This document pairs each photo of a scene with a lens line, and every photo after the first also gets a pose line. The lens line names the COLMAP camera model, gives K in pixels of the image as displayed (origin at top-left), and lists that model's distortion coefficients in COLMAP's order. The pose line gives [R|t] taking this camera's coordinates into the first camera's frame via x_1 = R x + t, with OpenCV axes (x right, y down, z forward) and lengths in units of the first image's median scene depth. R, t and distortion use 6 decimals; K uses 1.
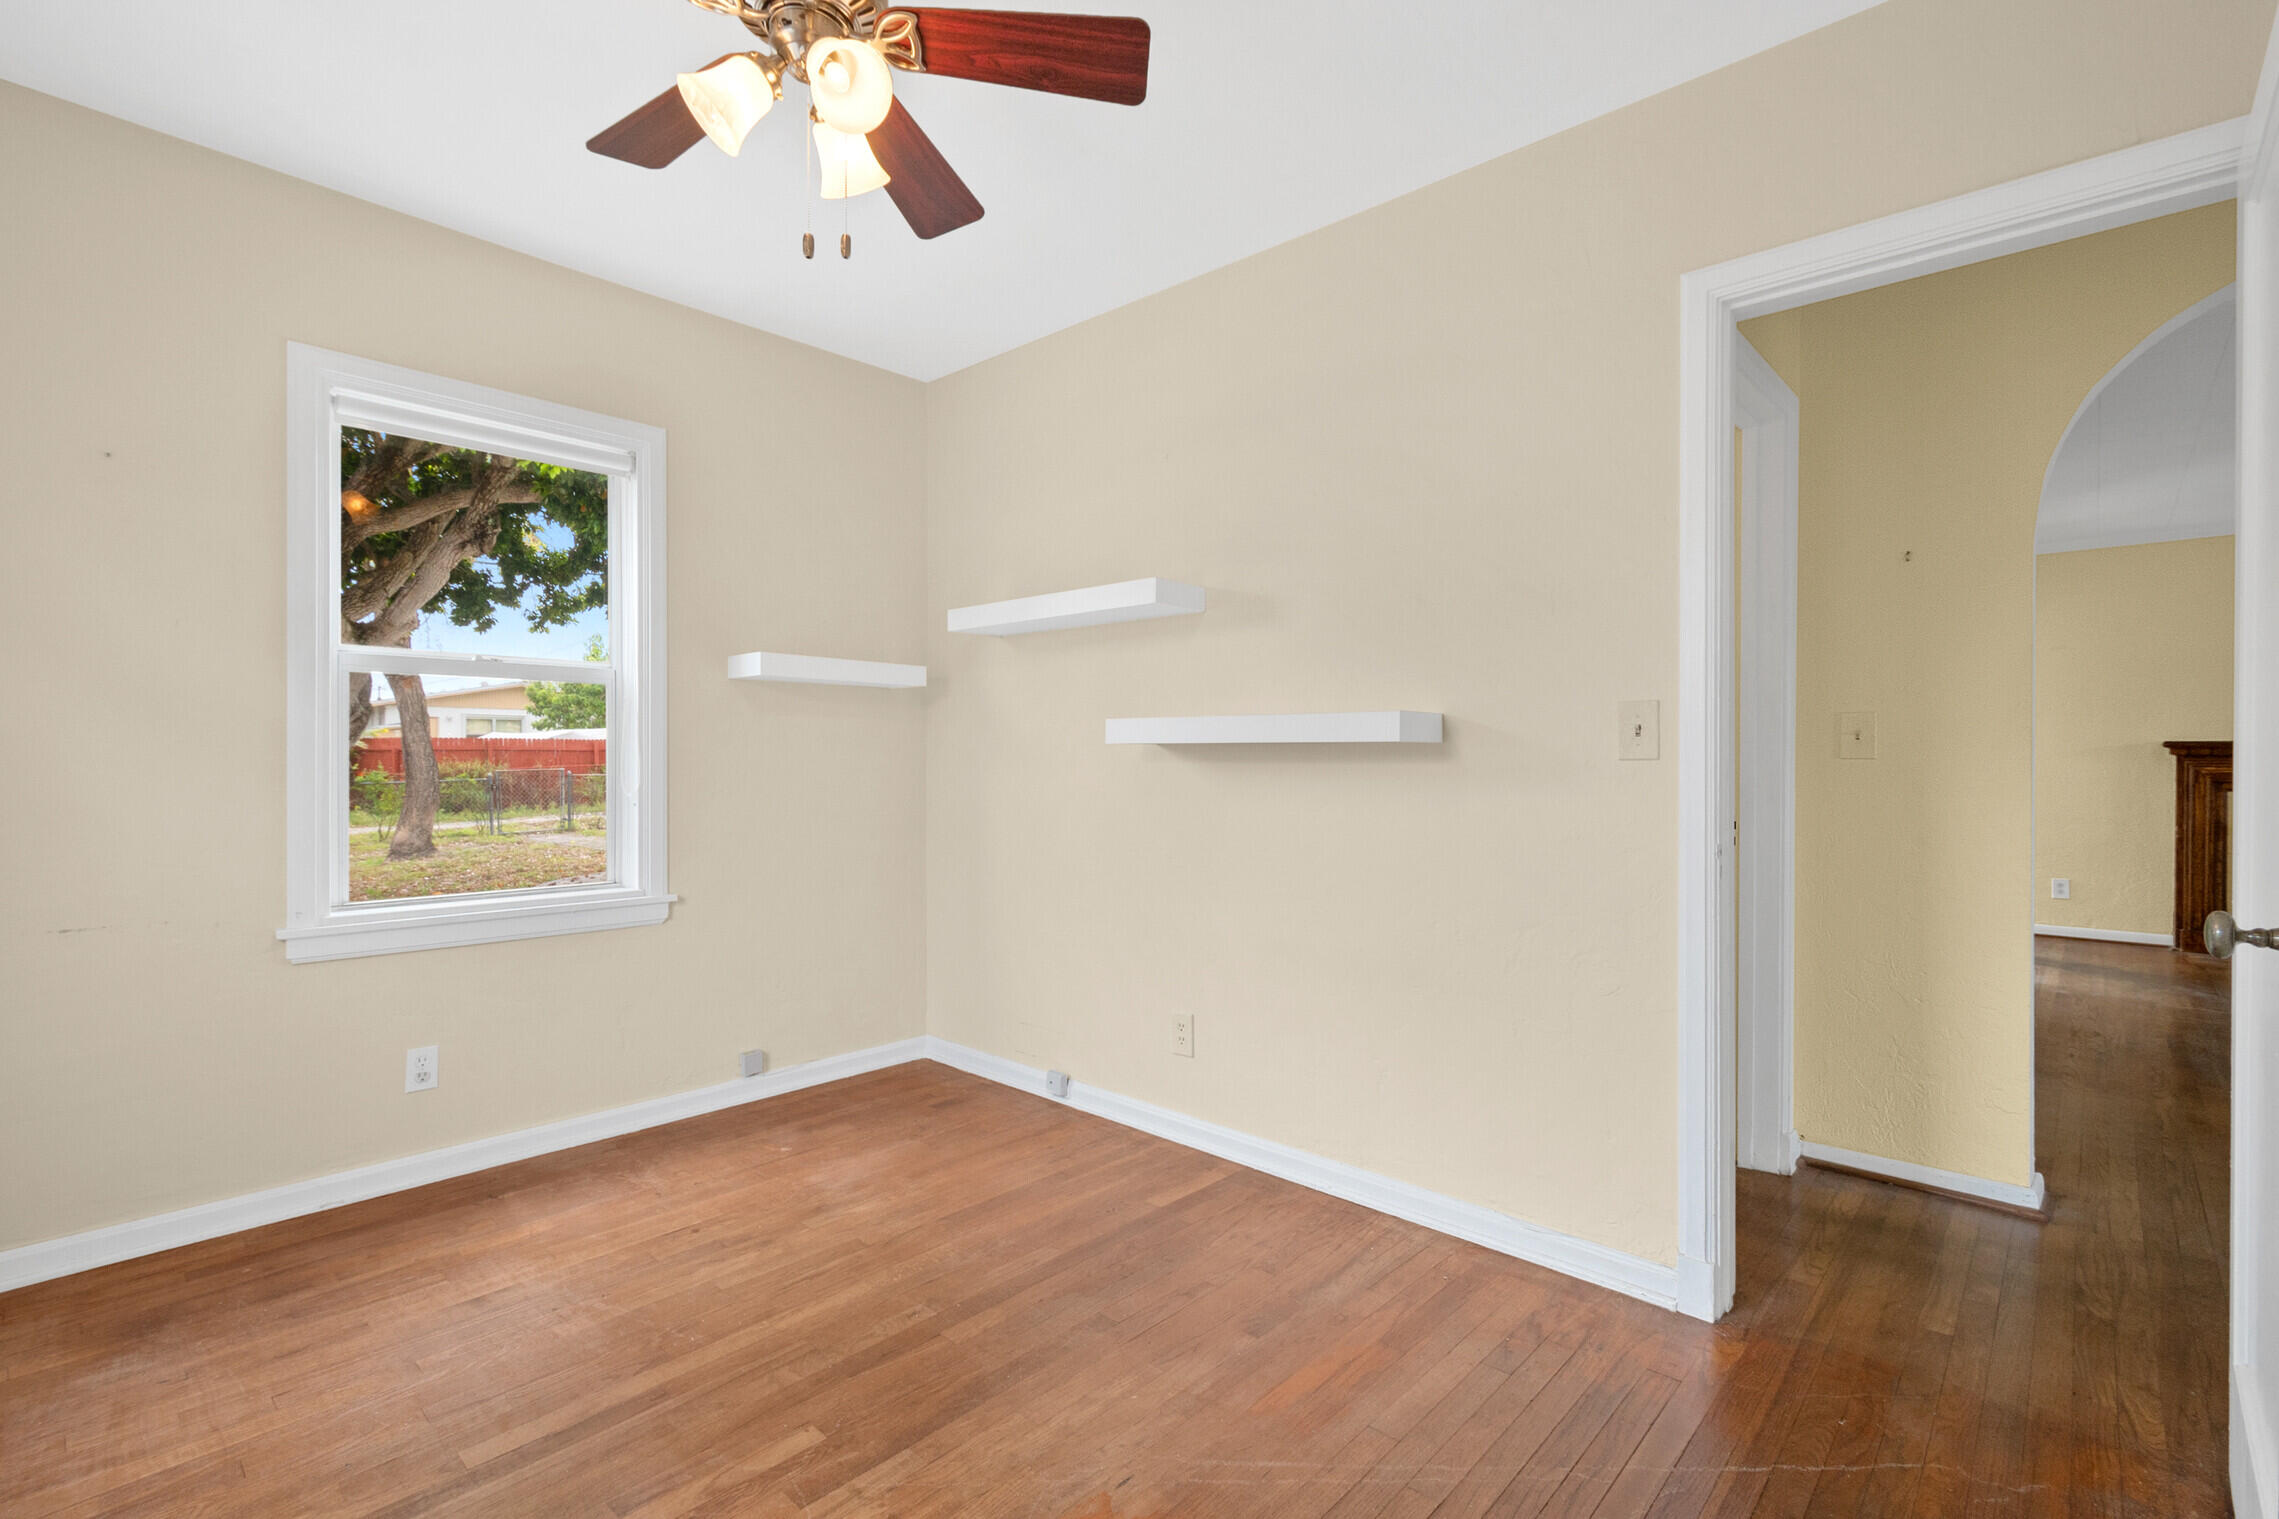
lens RADIAL K [[1023.9, 0, 1140.7], [0, 1023.9, 762.7], [0, 0, 1]] dist [0.001529, -0.000711]
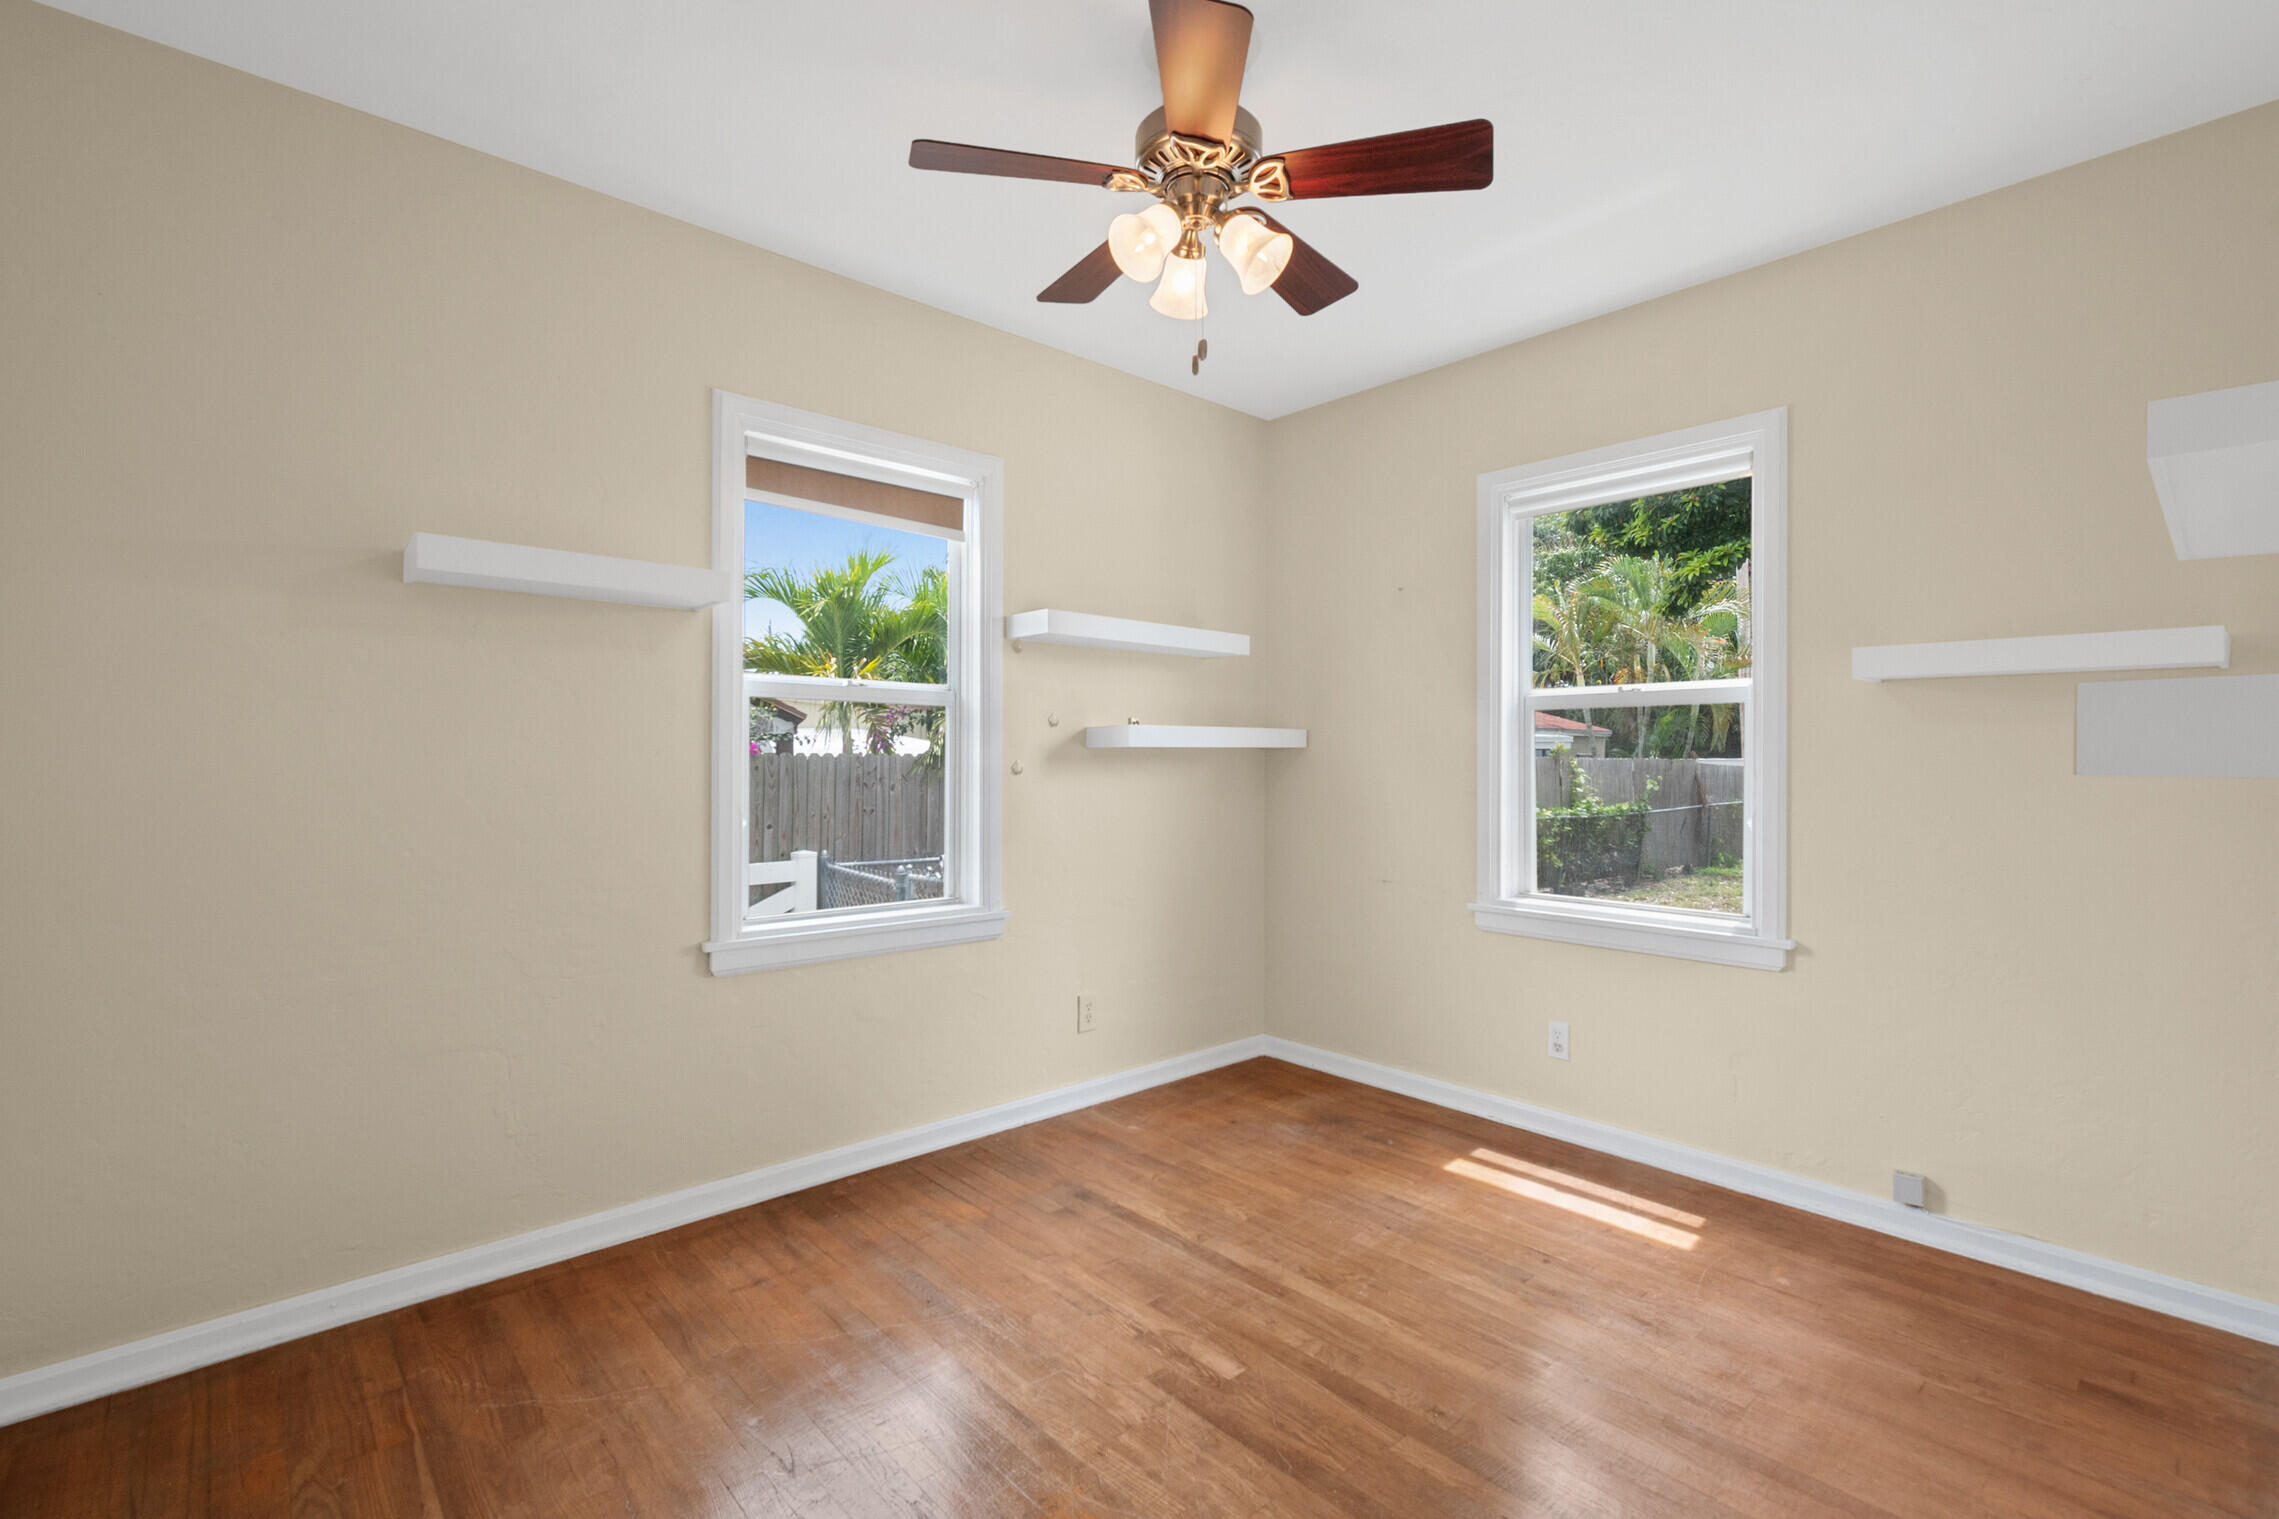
lens RADIAL K [[1023.9, 0, 1140.7], [0, 1023.9, 762.7], [0, 0, 1]] dist [0.001529, -0.000711]
pose [[-0.095604, -0.001926, -0.995418, 0.609764], [-0.008894, 0.999960, -0.001080, -0.020904], [0.995380, 0.008750, -0.095617, 0.725182]]
